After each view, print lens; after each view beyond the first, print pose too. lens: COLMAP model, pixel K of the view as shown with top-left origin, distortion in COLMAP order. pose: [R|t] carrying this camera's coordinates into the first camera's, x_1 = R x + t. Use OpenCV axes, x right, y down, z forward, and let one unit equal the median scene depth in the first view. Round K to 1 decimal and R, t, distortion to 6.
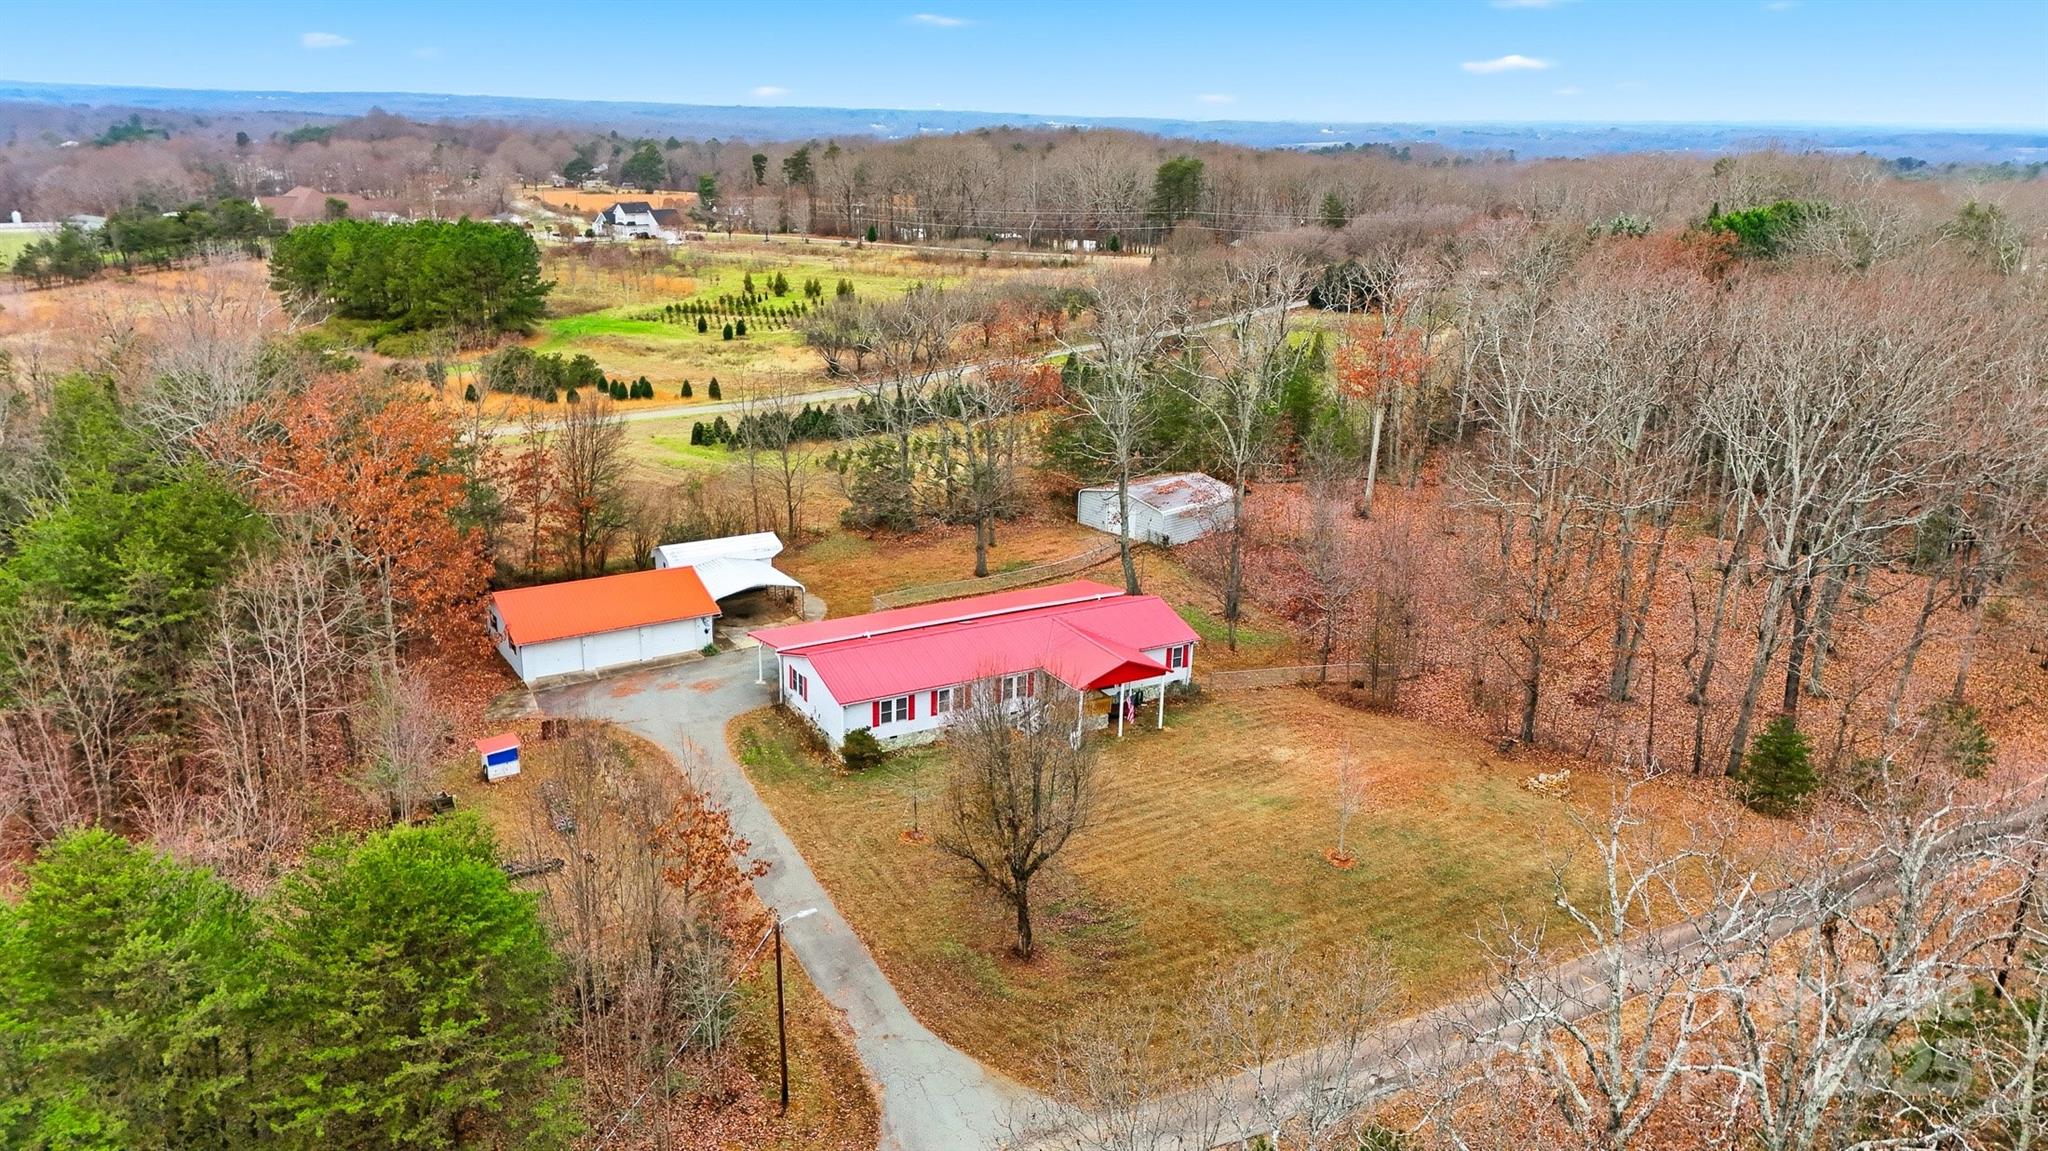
lens RADIAL K [[1502.5, 0, 1020.4], [0, 1502.5, 579.2], [0, 0, 1]] dist [0.046577, -0.018492]
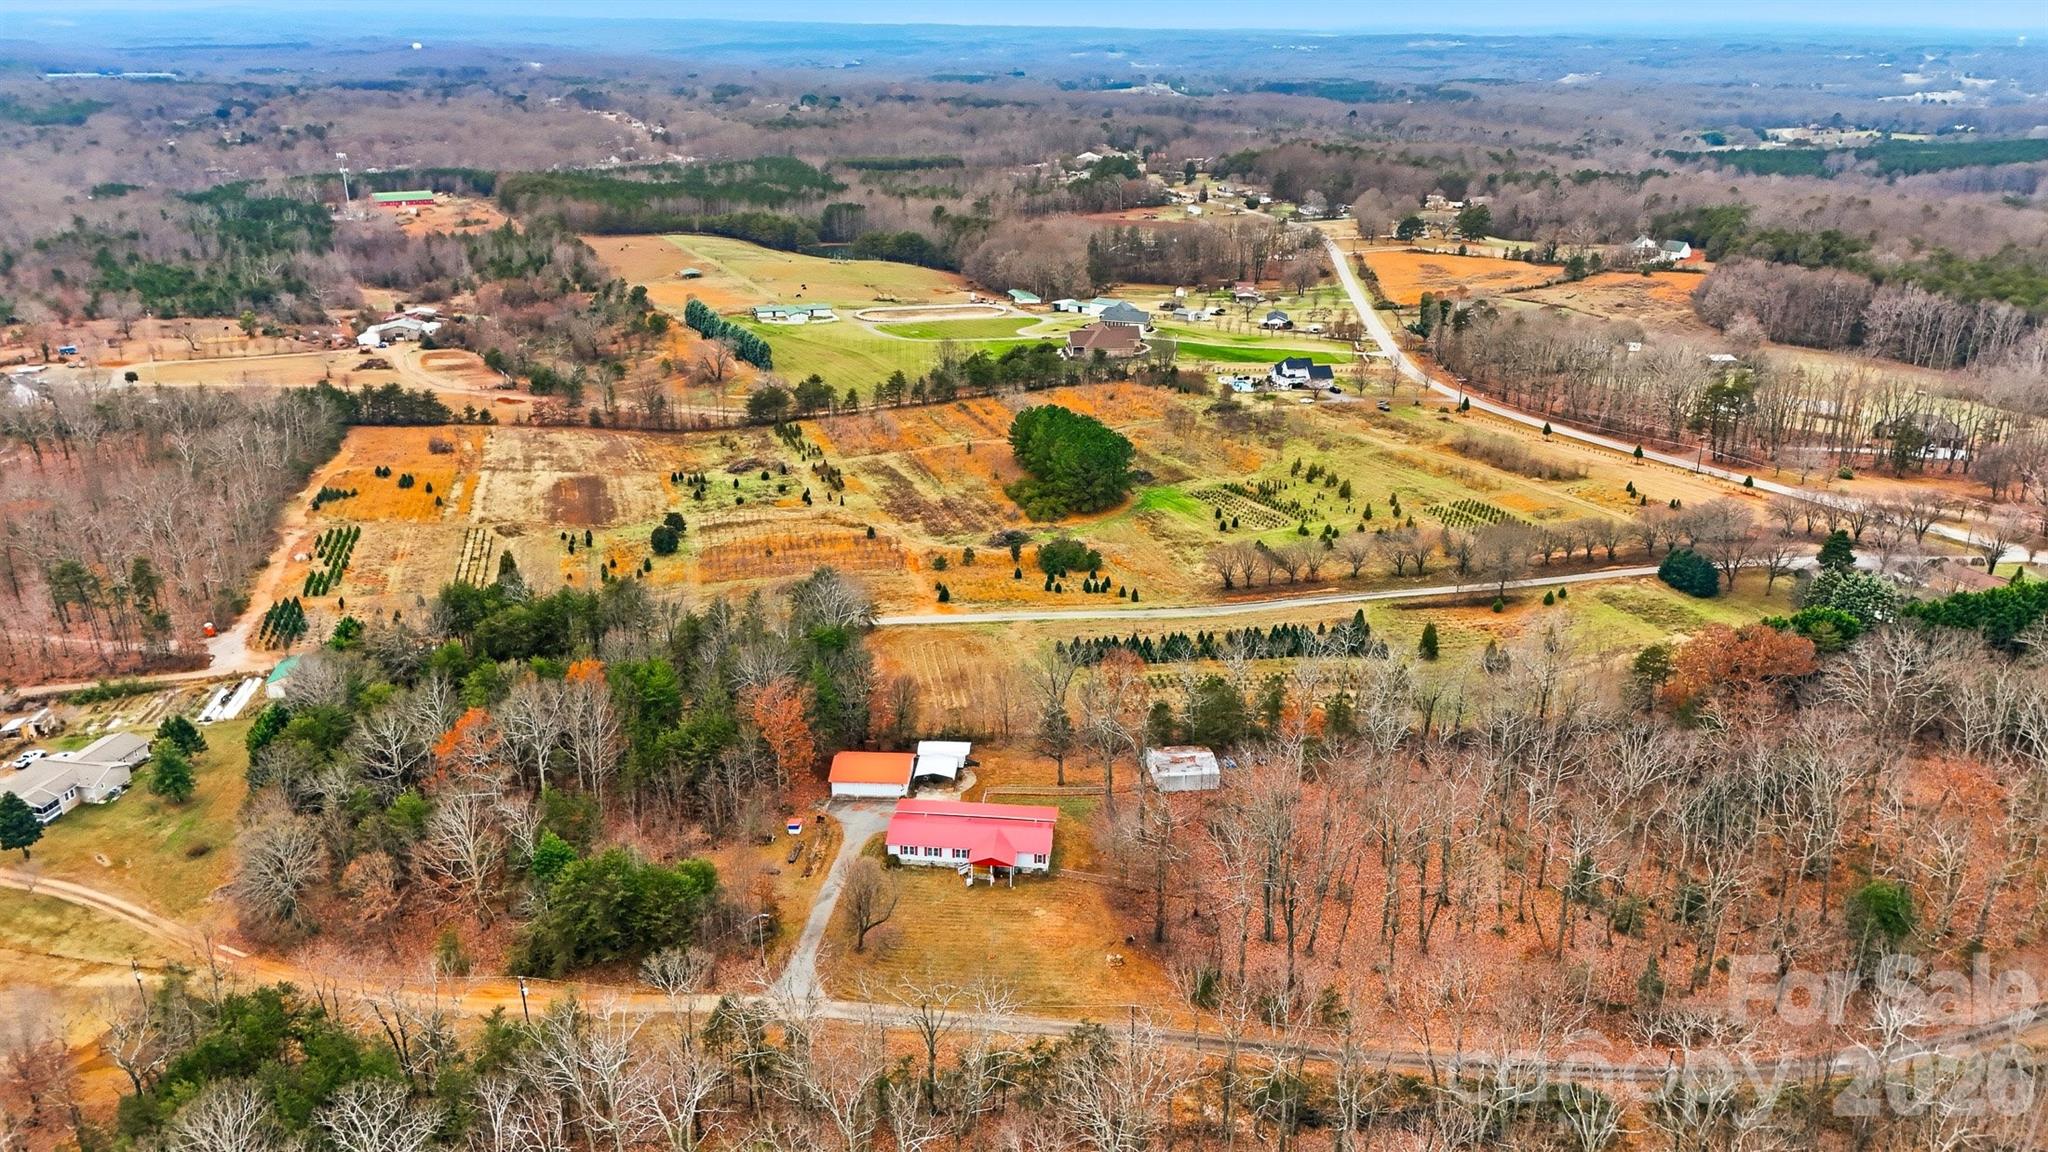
lens RADIAL K [[1502.5, 0, 1034.8], [0, 1502.5, 566.4], [0, 0, 1]] dist [0.046577, -0.018492]
pose [[0.814104, 0.189283, -0.549005, 1.430913], [-0.166347, 0.981783, 0.091823, -0.671593], [0.556385, 0.016572, 0.830760, -1.066044]]
